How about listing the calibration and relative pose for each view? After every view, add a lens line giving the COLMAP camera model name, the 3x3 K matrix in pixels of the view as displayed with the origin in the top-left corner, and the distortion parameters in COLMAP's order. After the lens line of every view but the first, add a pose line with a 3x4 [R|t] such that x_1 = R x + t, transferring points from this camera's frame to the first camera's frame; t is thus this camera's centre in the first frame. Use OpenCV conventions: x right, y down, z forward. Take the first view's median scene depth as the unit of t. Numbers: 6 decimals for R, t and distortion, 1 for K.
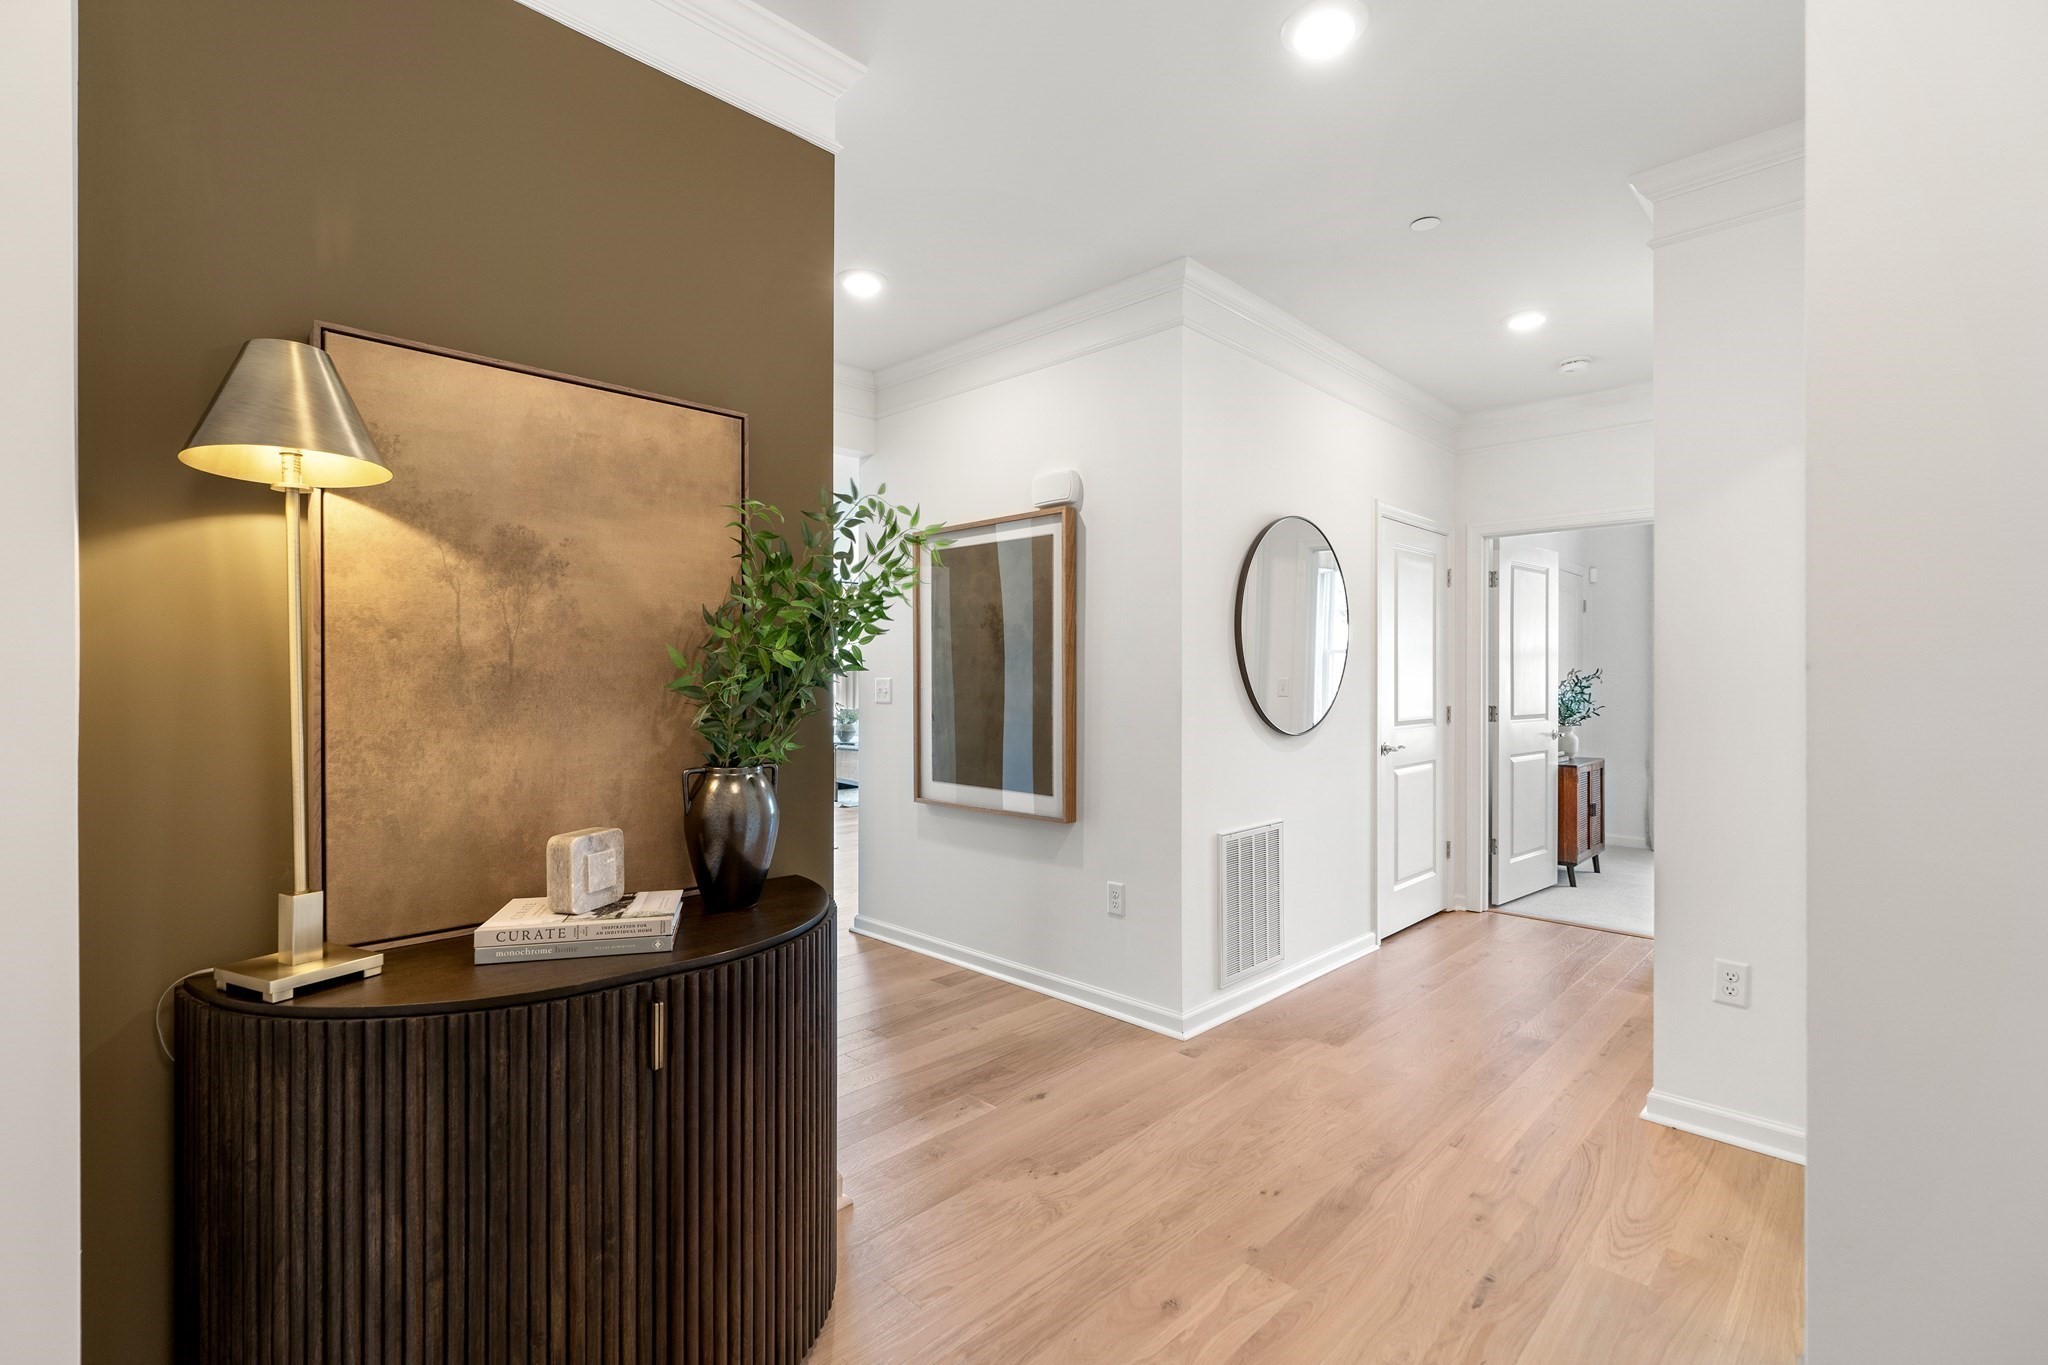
lens RADIAL K [[924.7, 0, 1010.4], [0, 924.7, 678.0], [0, 0, 1]] dist [-0.005365, 0.000982]
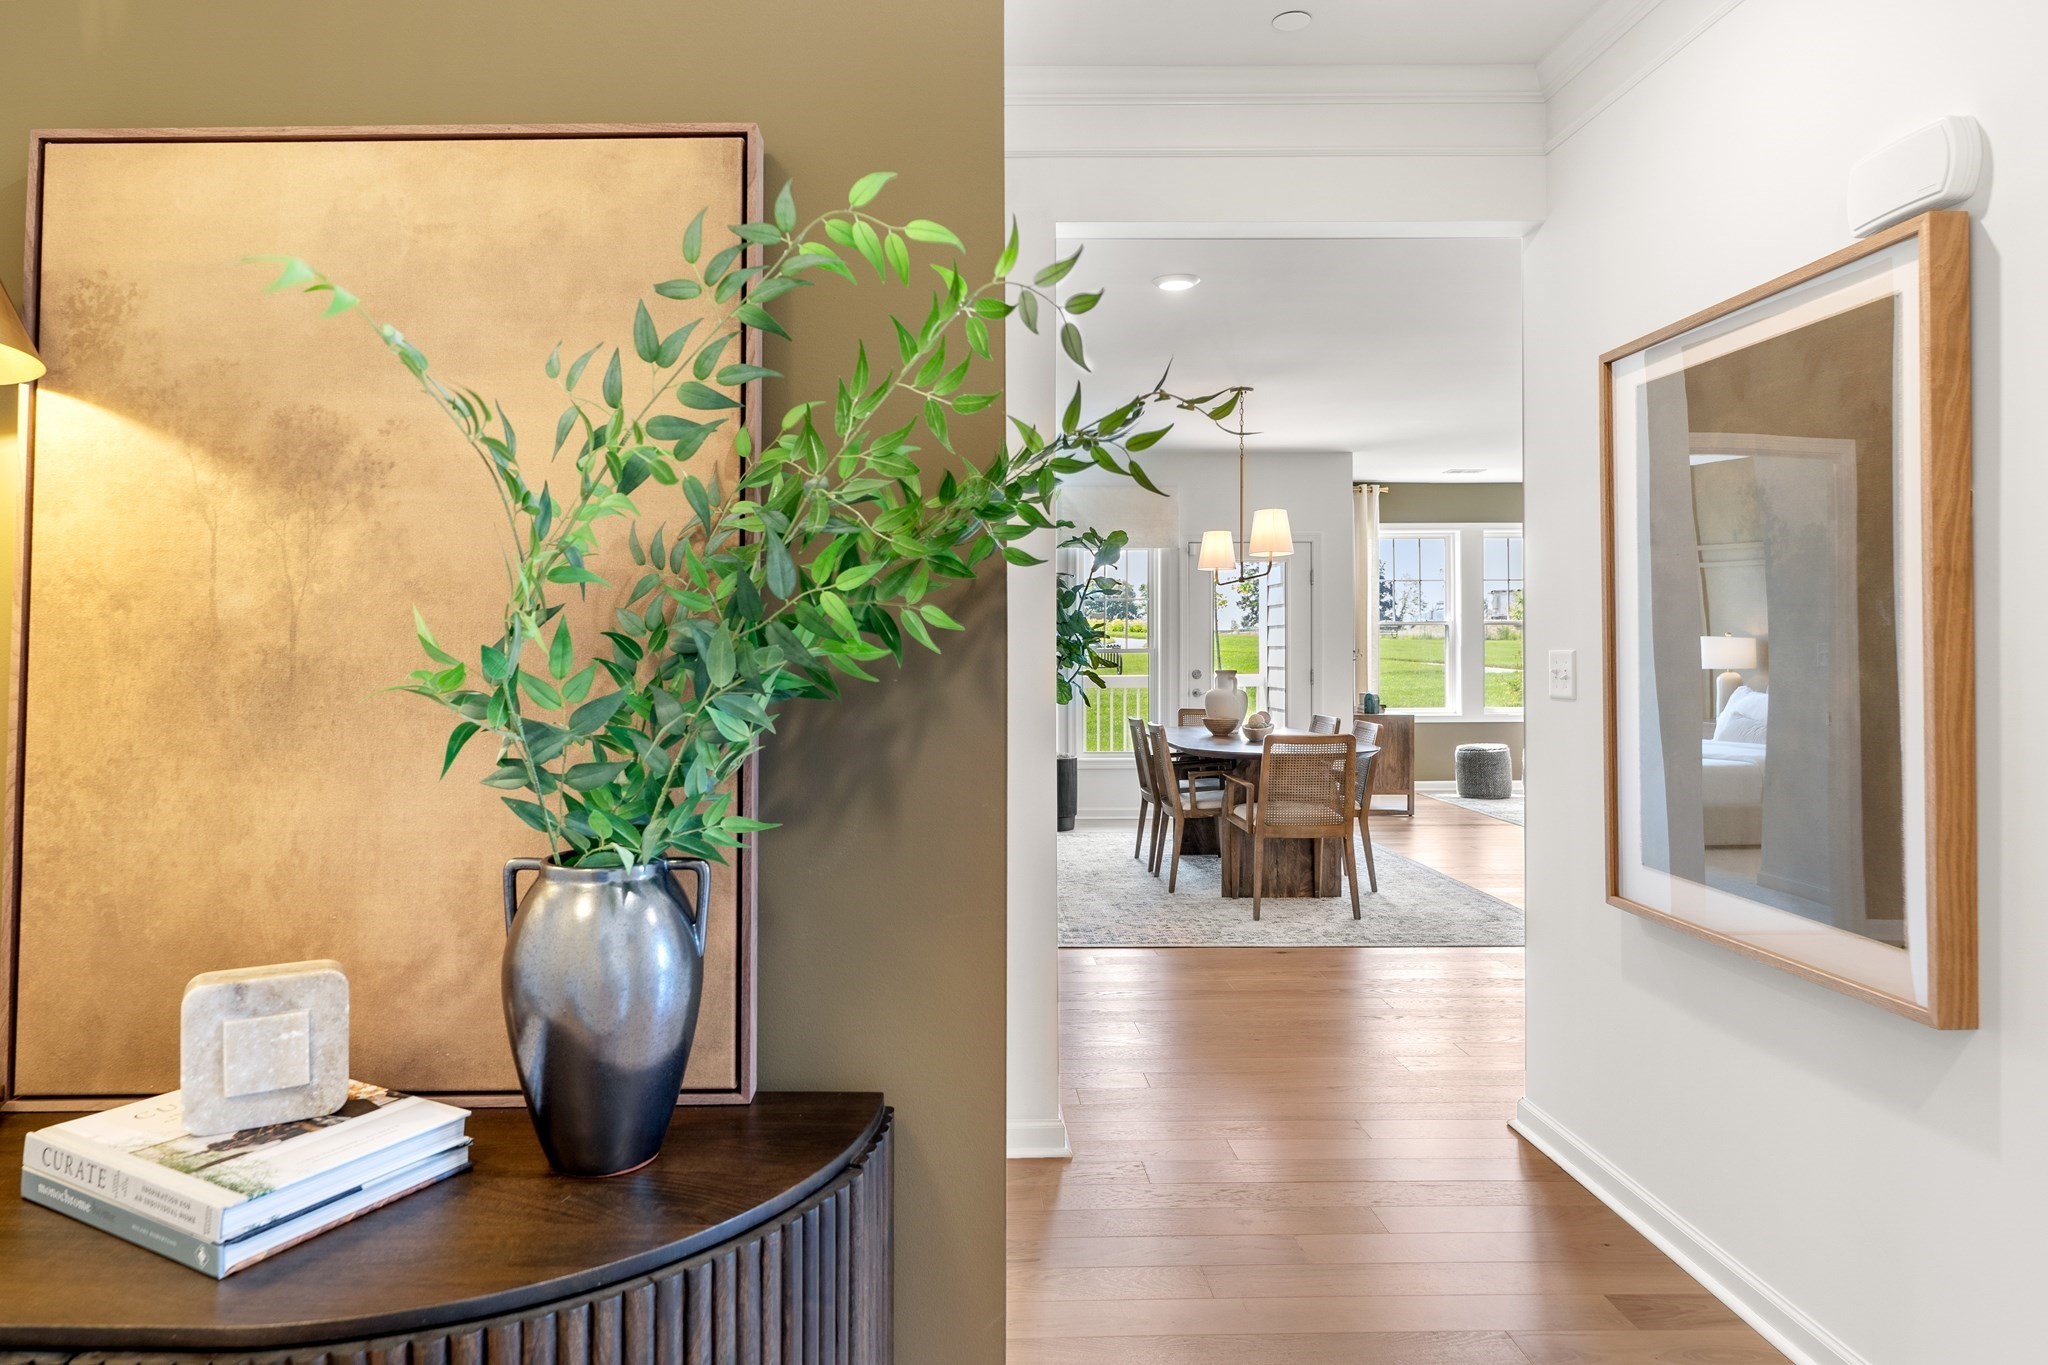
lens RADIAL K [[1220.7, 0, 1017.0], [0, 1220.7, 631.2], [0, 0, 1]] dist [-0.000925, 0.000327]
pose [[0.708959, -0.010782, -0.705167, 0.320540], [0.006689, 0.999941, -0.008563, -0.016105], [0.705218, 0.001354, 0.708989, 0.791577]]
